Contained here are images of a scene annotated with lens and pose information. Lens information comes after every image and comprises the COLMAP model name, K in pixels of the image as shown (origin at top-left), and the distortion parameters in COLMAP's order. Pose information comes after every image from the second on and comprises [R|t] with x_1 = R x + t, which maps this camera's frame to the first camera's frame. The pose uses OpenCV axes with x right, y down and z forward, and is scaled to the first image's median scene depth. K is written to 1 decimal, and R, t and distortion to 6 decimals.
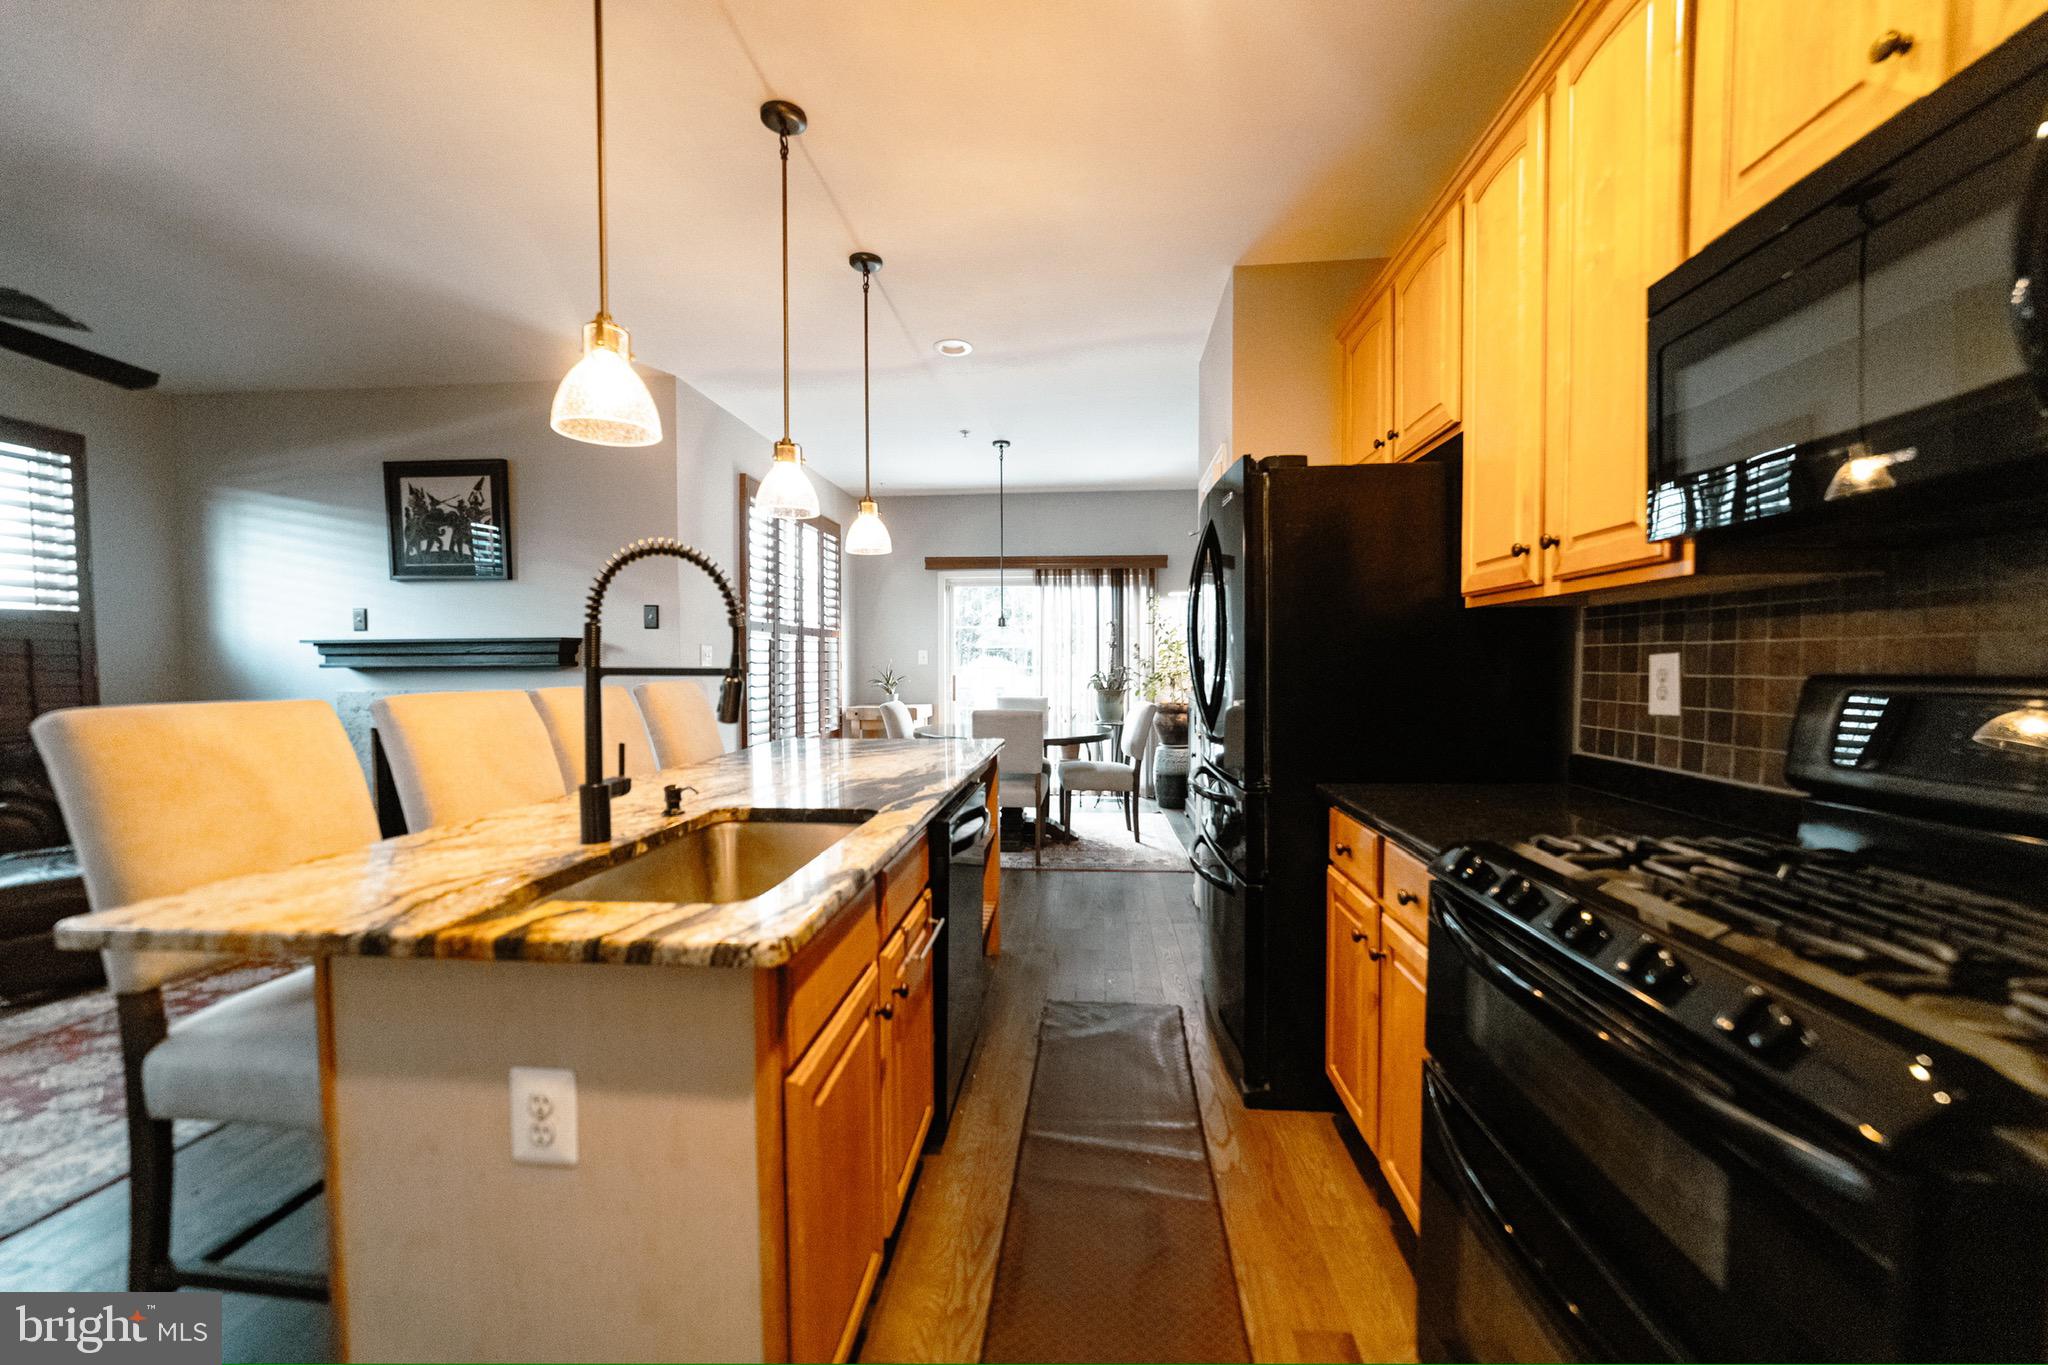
lens RADIAL K [[768.8, 0, 1035.0], [0, 768.8, 695.7], [0, 0, 1]] dist [-0.014049, 0.004184]
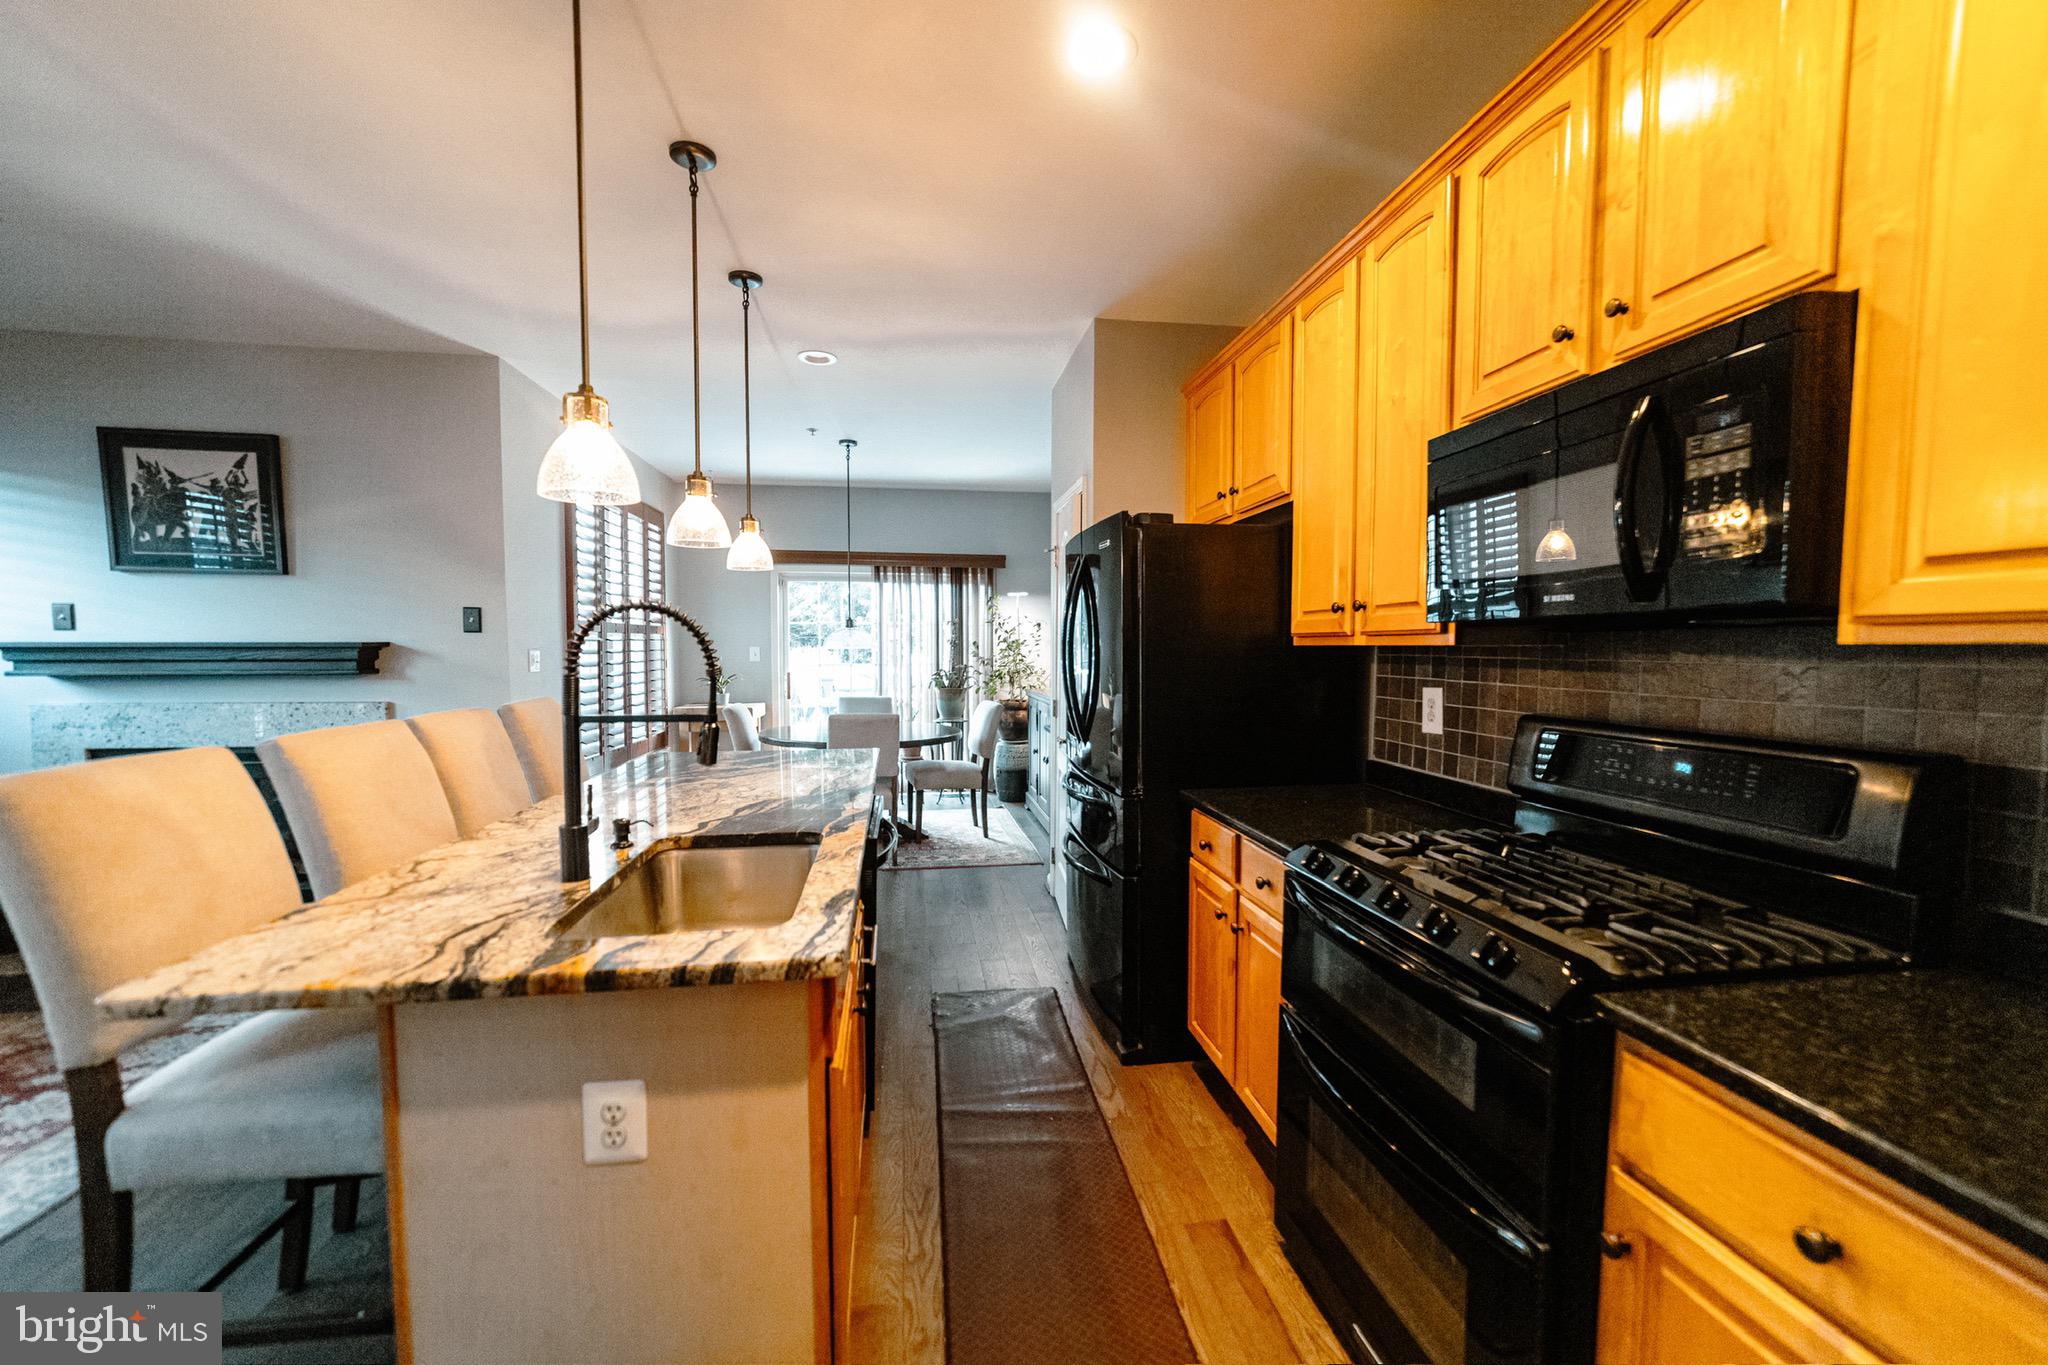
lens RADIAL K [[795.6, 0, 1031.8], [0, 795.6, 695.5], [0, 0, 1]] dist [-0.016486, 0.004802]
pose [[0.972292, -0.009004, 0.233598, -0.171767], [0.004405, 0.999786, 0.020201, -0.068863], [-0.233730, -0.018612, 0.972123, -0.175007]]
